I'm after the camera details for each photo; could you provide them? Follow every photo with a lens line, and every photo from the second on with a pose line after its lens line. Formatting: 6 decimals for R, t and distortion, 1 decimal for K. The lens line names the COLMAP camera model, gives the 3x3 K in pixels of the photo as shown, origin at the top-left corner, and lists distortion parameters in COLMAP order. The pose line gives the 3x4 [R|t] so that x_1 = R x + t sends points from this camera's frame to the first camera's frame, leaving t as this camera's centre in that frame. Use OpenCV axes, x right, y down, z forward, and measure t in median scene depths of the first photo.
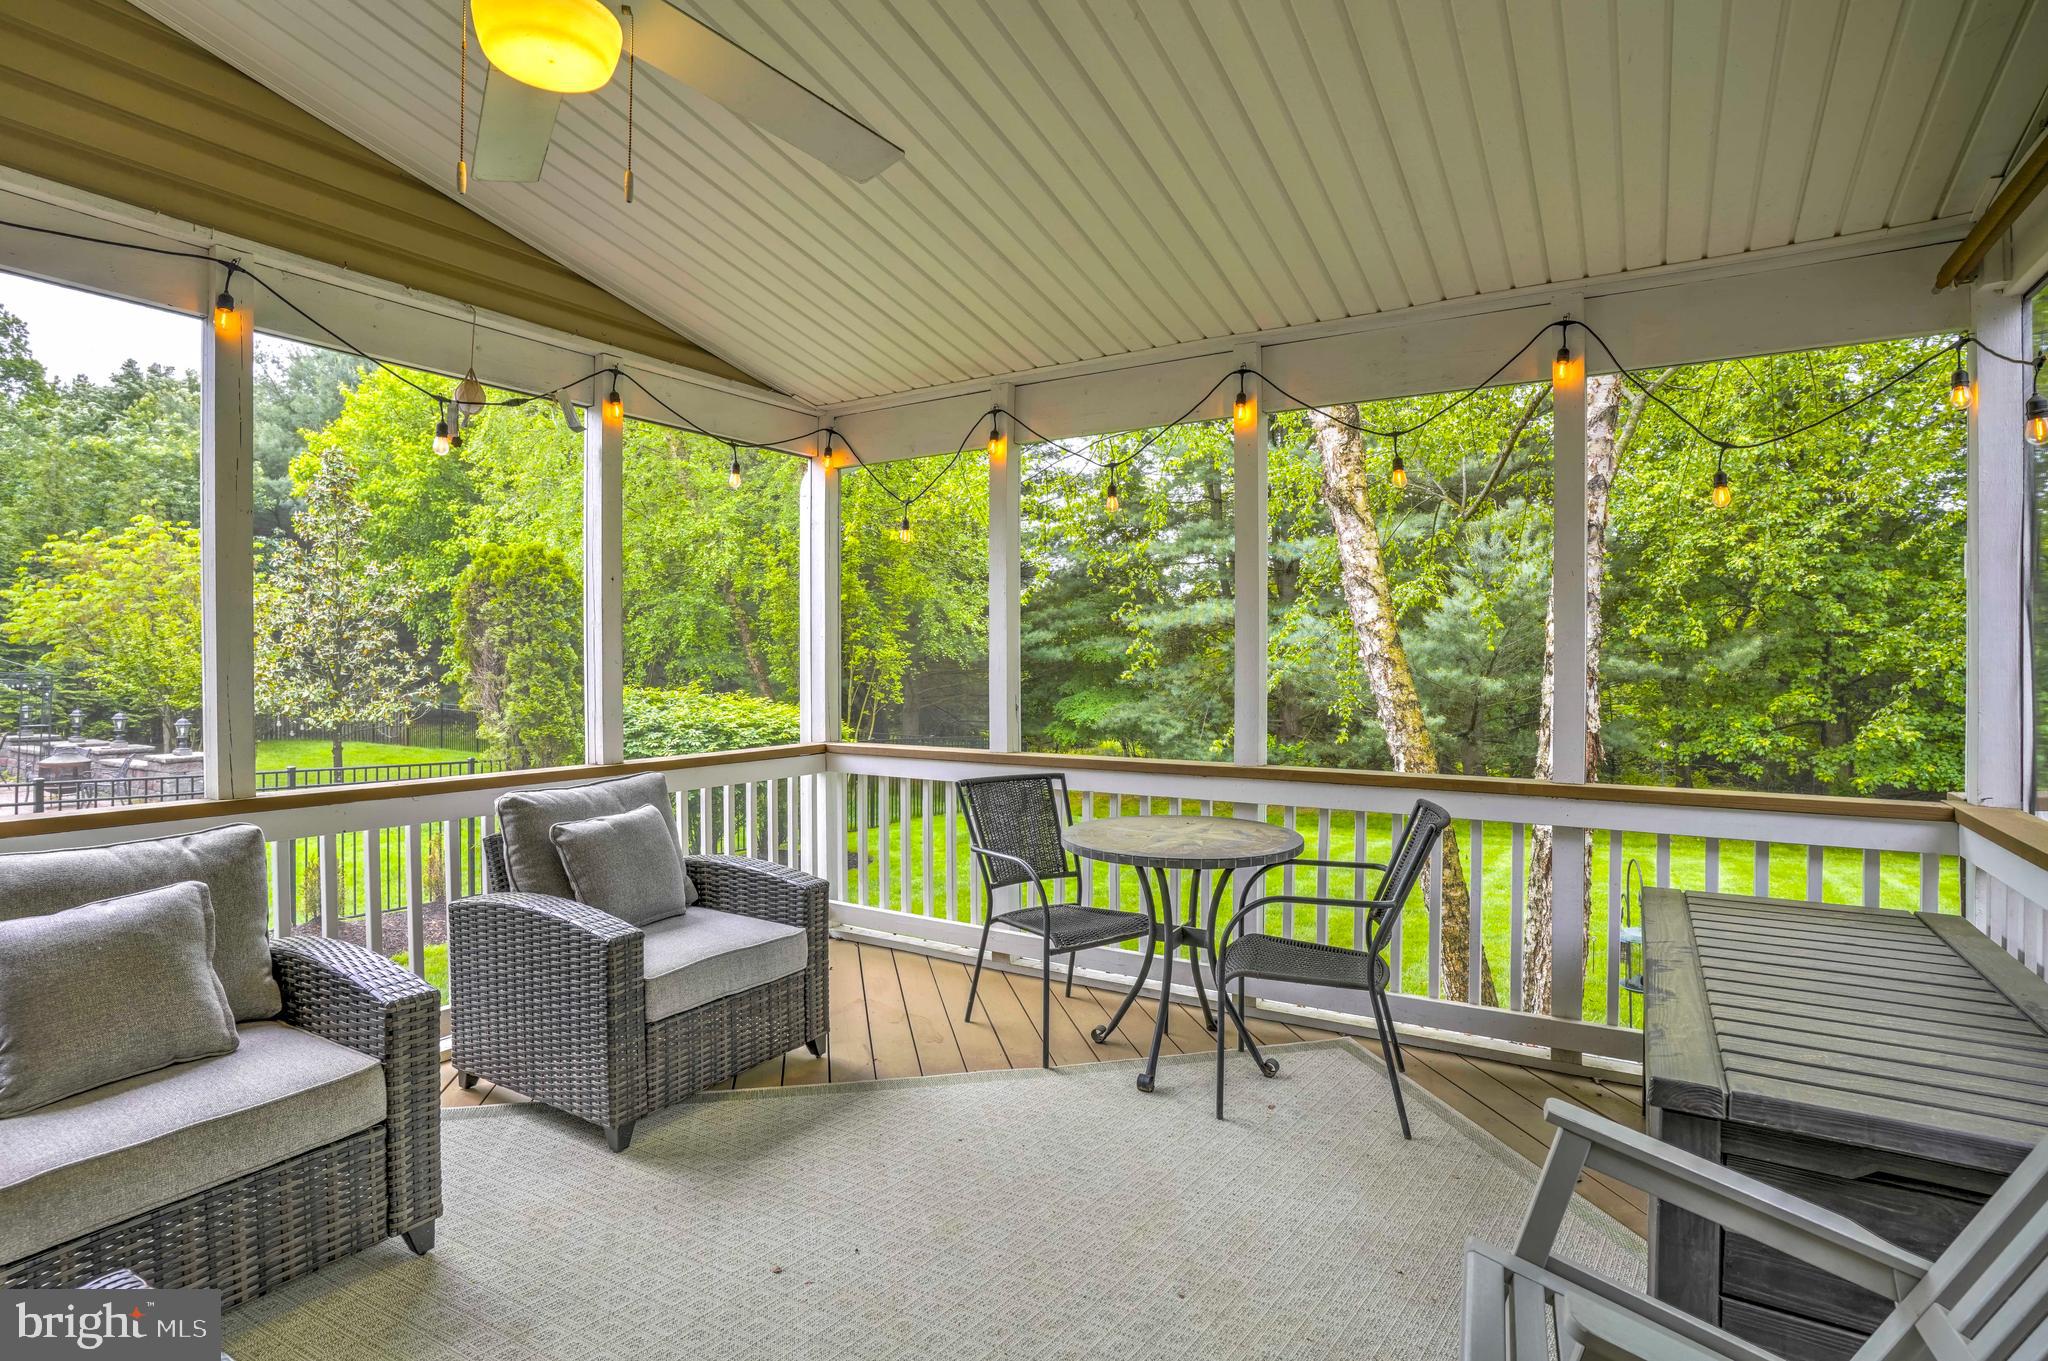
lens RADIAL K [[1019.6, 0, 1028.4], [0, 1019.6, 655.9], [0, 0, 1]] dist [-0.068449, 0.027311]
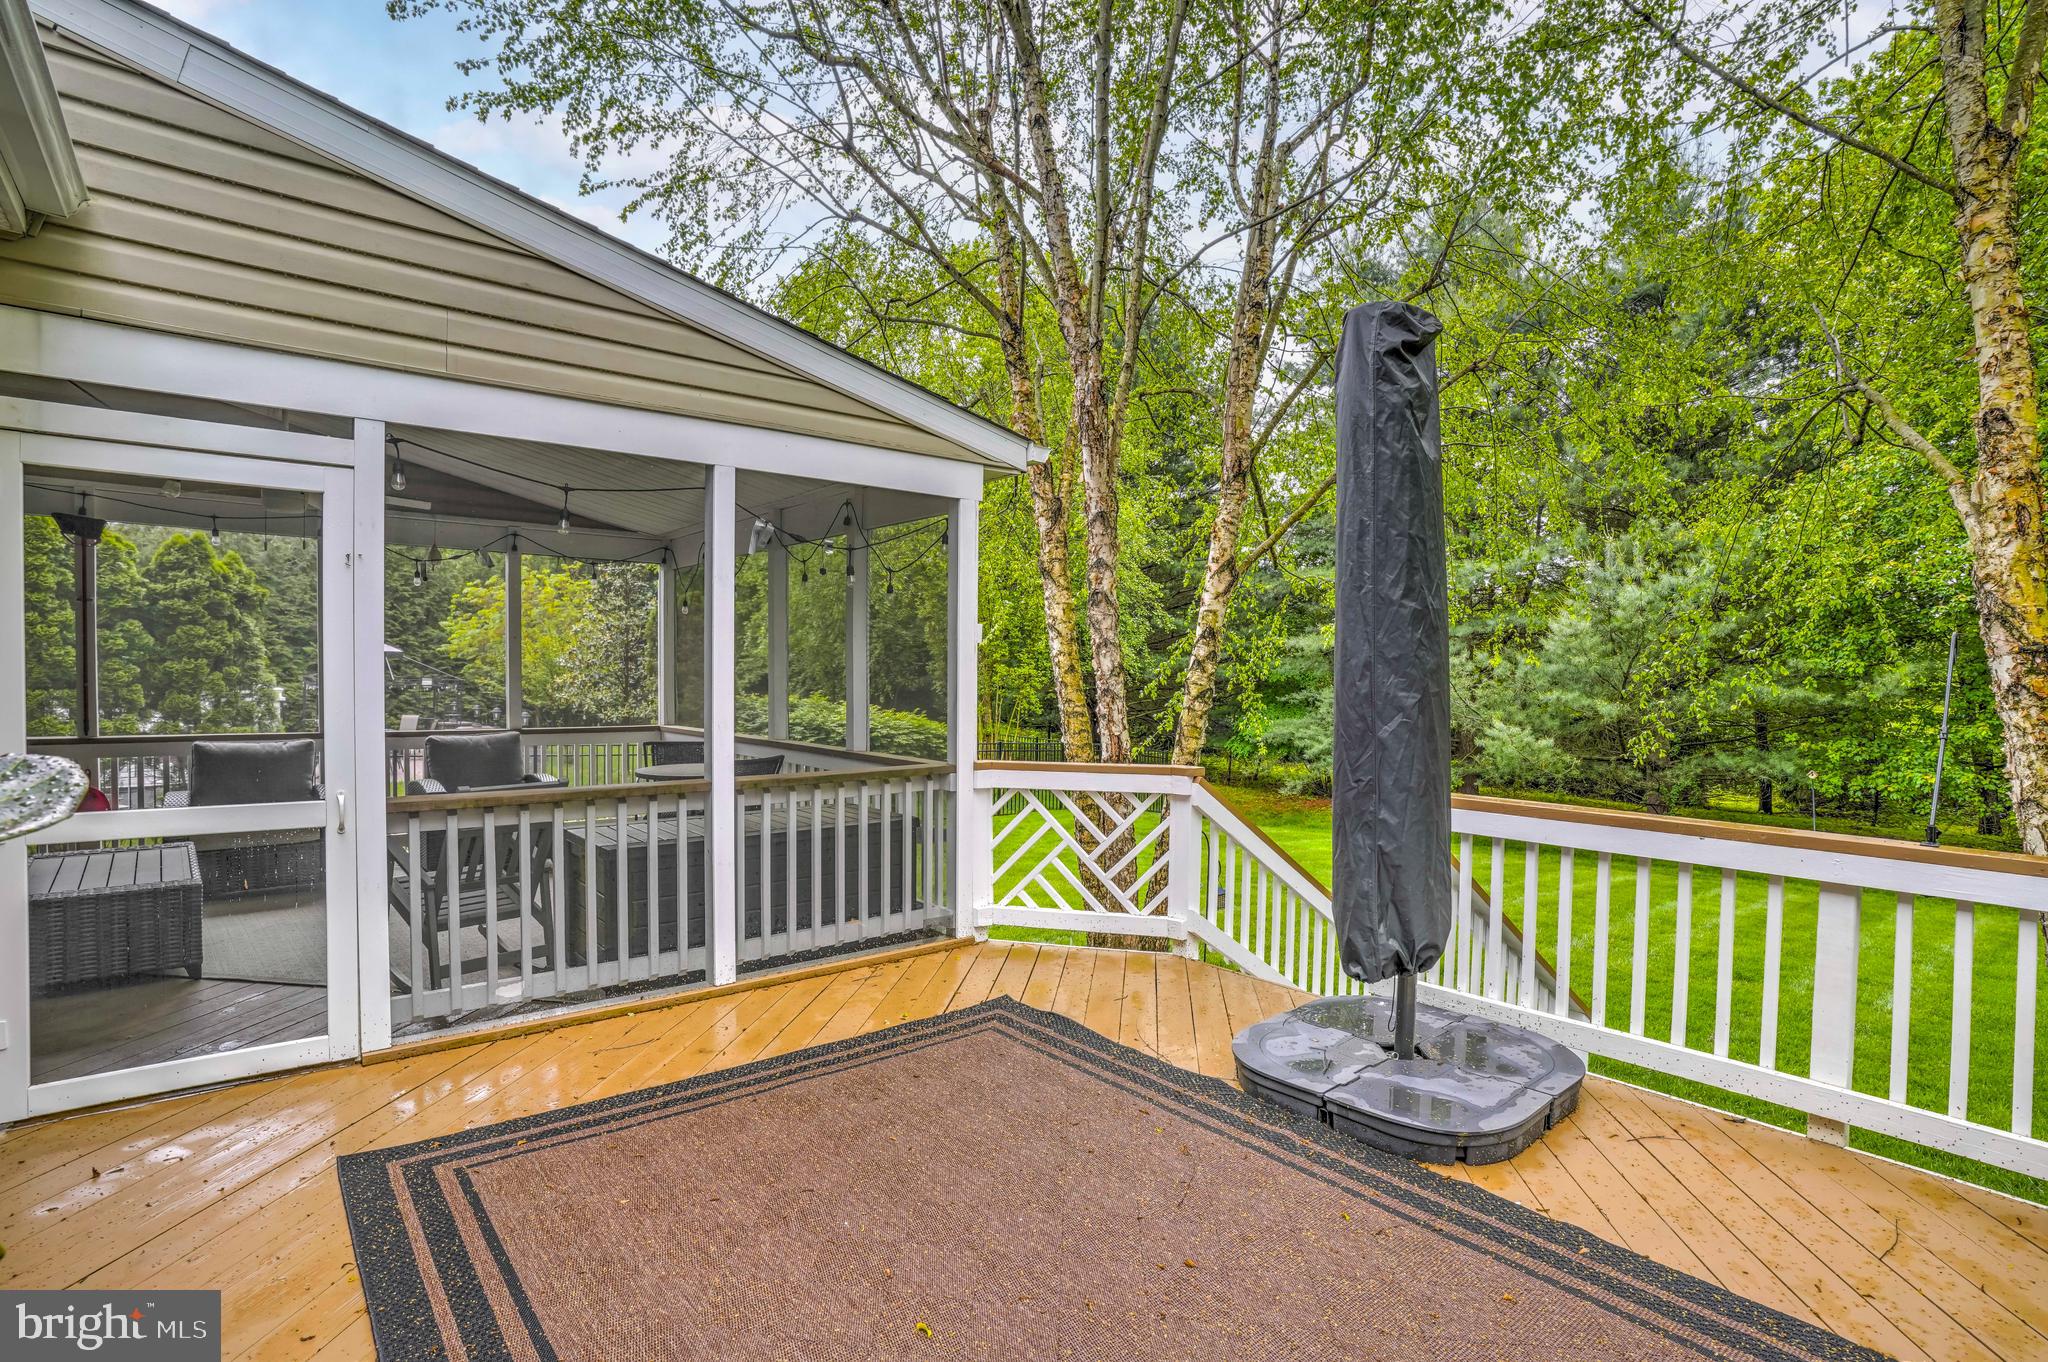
lens RADIAL K [[1008.8, 0, 1028.7], [0, 1008.8, 668.0], [0, 0, 1]] dist [-0.069353, 0.030270]
pose [[0.947844, 0.008408, -0.318623, 0.248344], [-0.009241, 0.999957, -0.001103, -0.004762], [0.318600, 0.003990, 0.947881, -0.113938]]
